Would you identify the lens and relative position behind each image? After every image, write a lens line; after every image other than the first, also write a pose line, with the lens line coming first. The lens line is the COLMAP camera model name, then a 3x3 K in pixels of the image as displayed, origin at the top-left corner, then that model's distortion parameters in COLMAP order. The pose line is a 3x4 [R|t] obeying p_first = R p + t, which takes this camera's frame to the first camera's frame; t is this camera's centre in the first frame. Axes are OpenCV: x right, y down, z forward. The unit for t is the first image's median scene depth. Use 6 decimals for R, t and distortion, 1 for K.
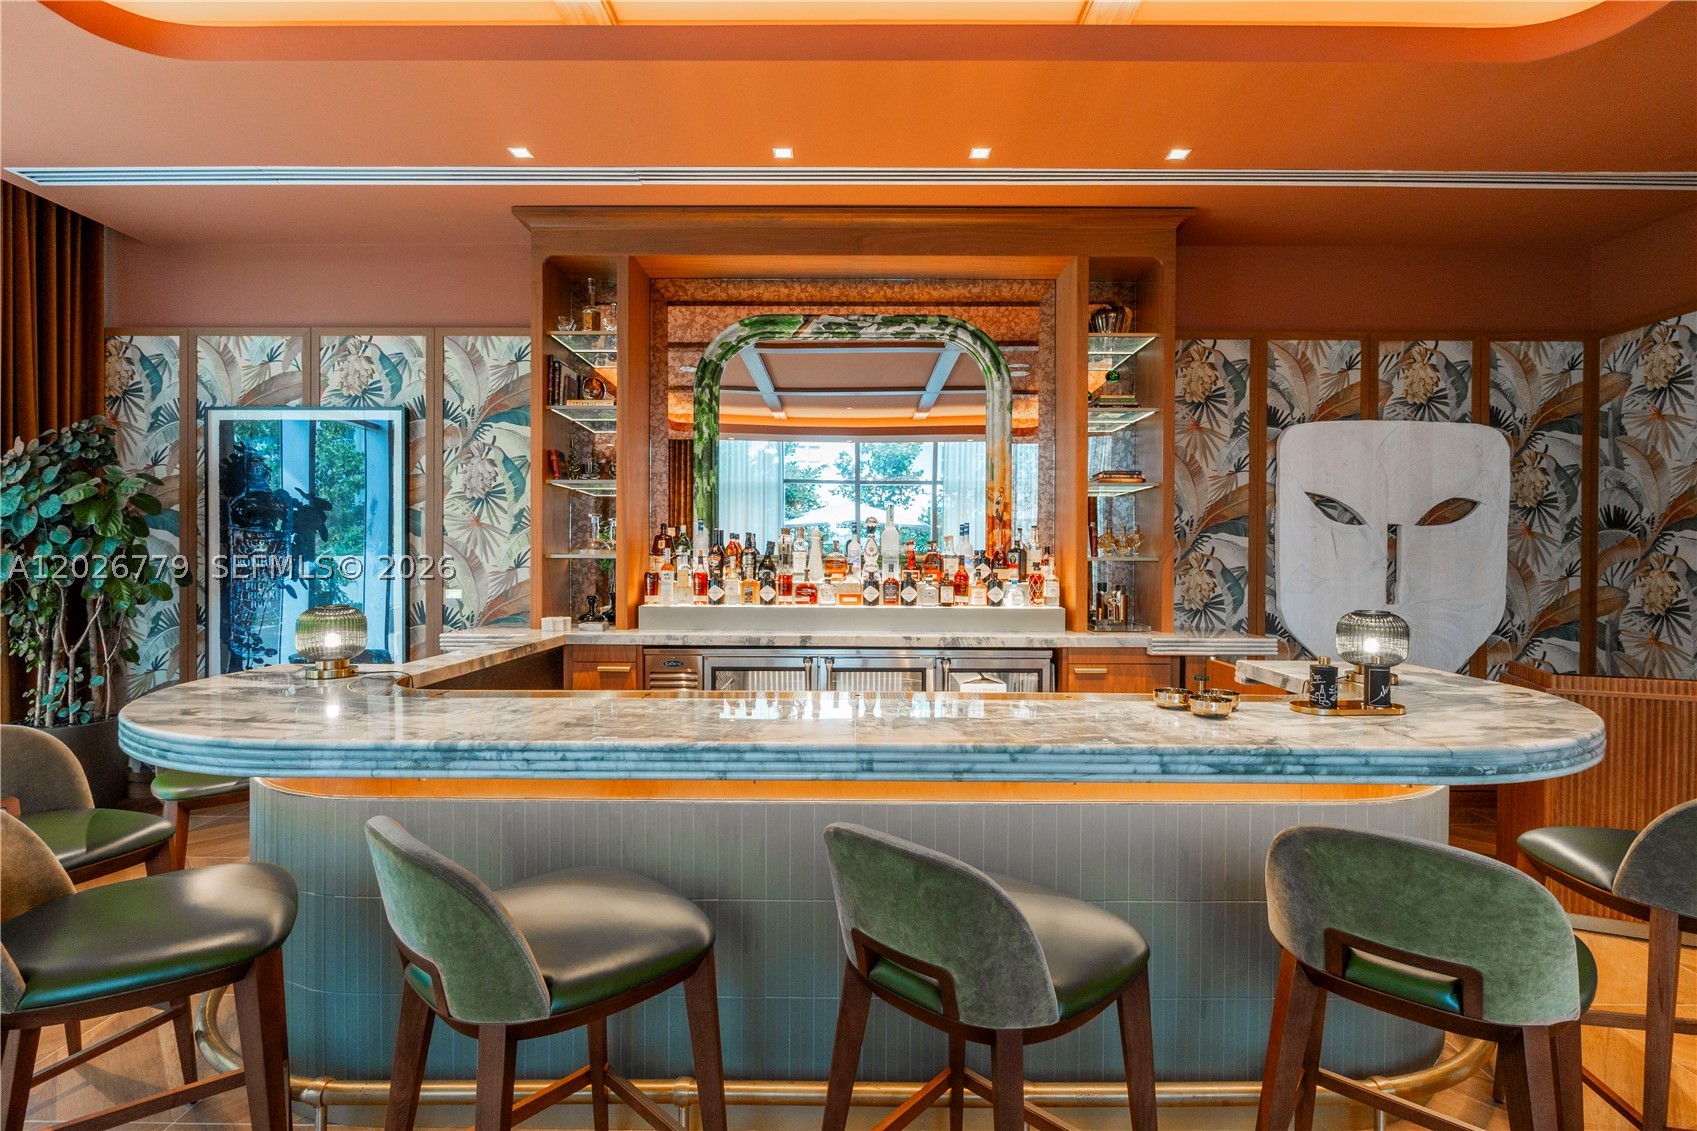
lens RADIAL K [[782.4, 0, 849.4], [0, 782.4, 562.5], [0, 0, 1]] dist [-0.007973, 0.001441]
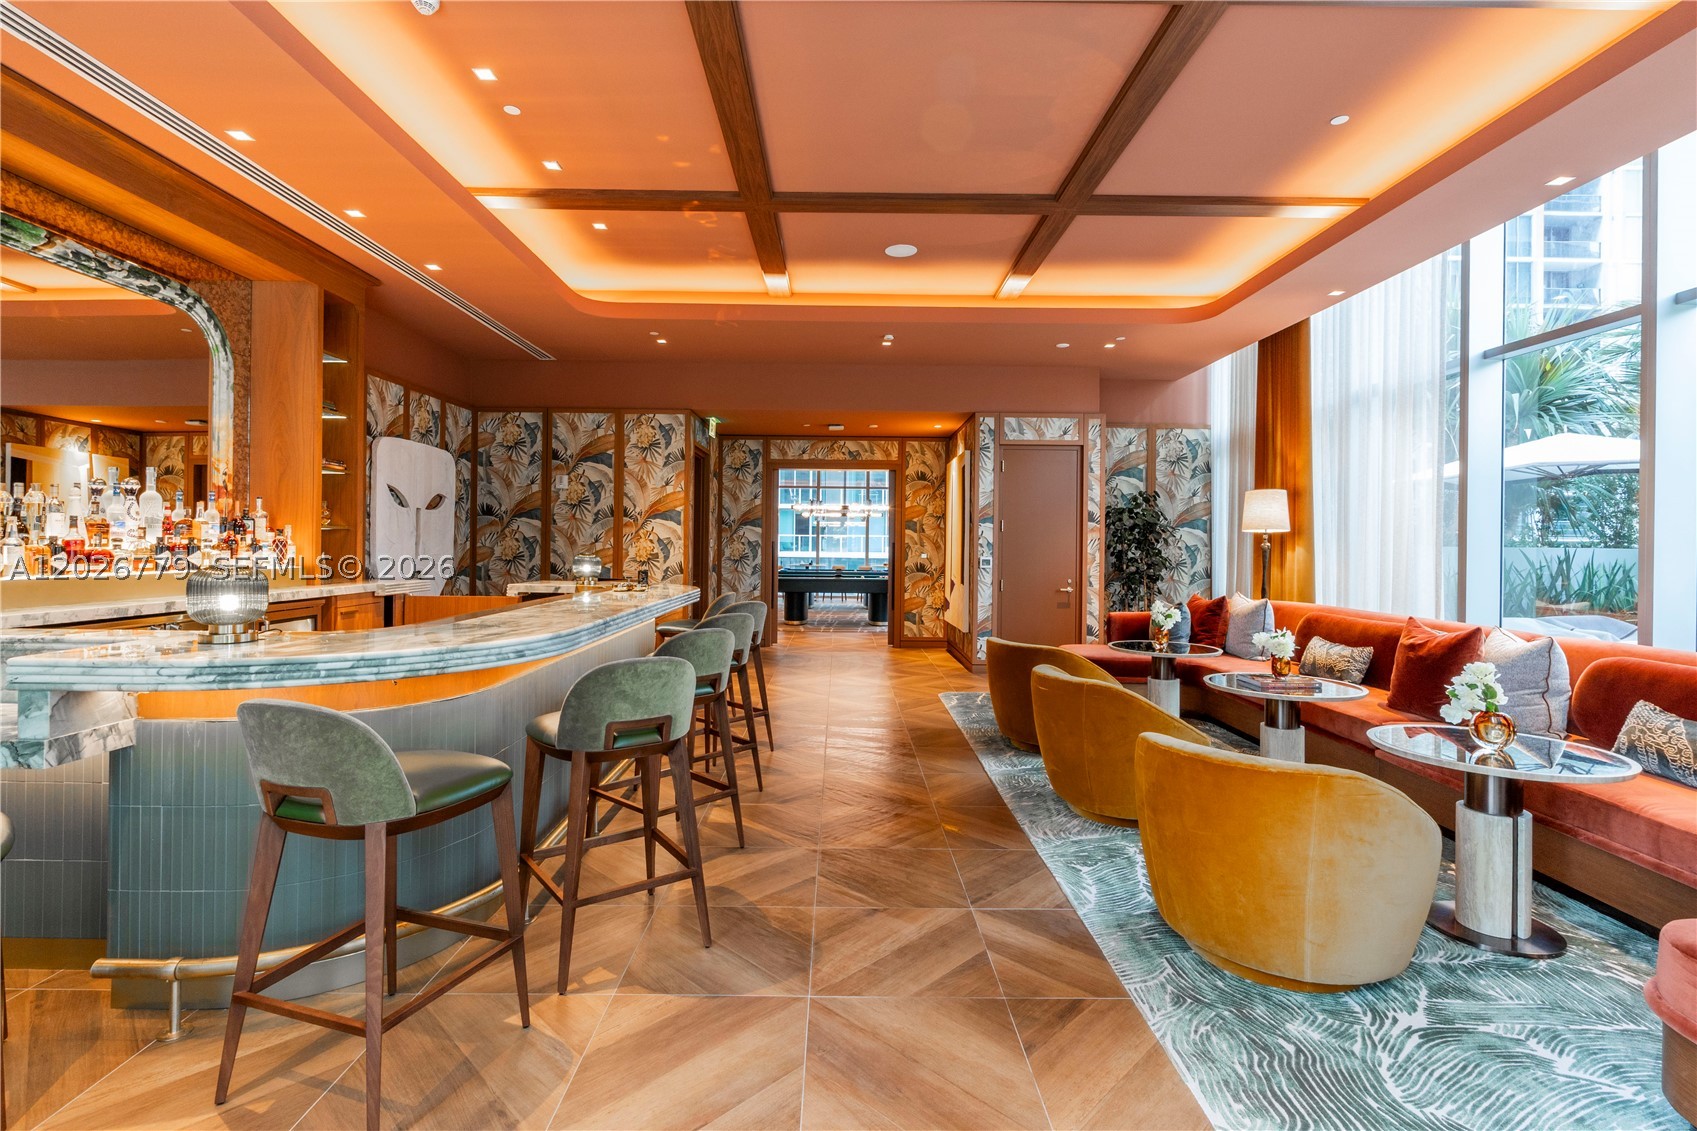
lens RADIAL K [[782.4, 0, 849.4], [0, 782.4, 562.5], [0, 0, 1]] dist [-0.007973, 0.001441]
pose [[-0.019288, -0.029866, 0.999368, -0.914745], [-0.000893, 0.999554, 0.029854, 0.013020], [-0.999814, -0.000317, -0.019306, 0.157766]]
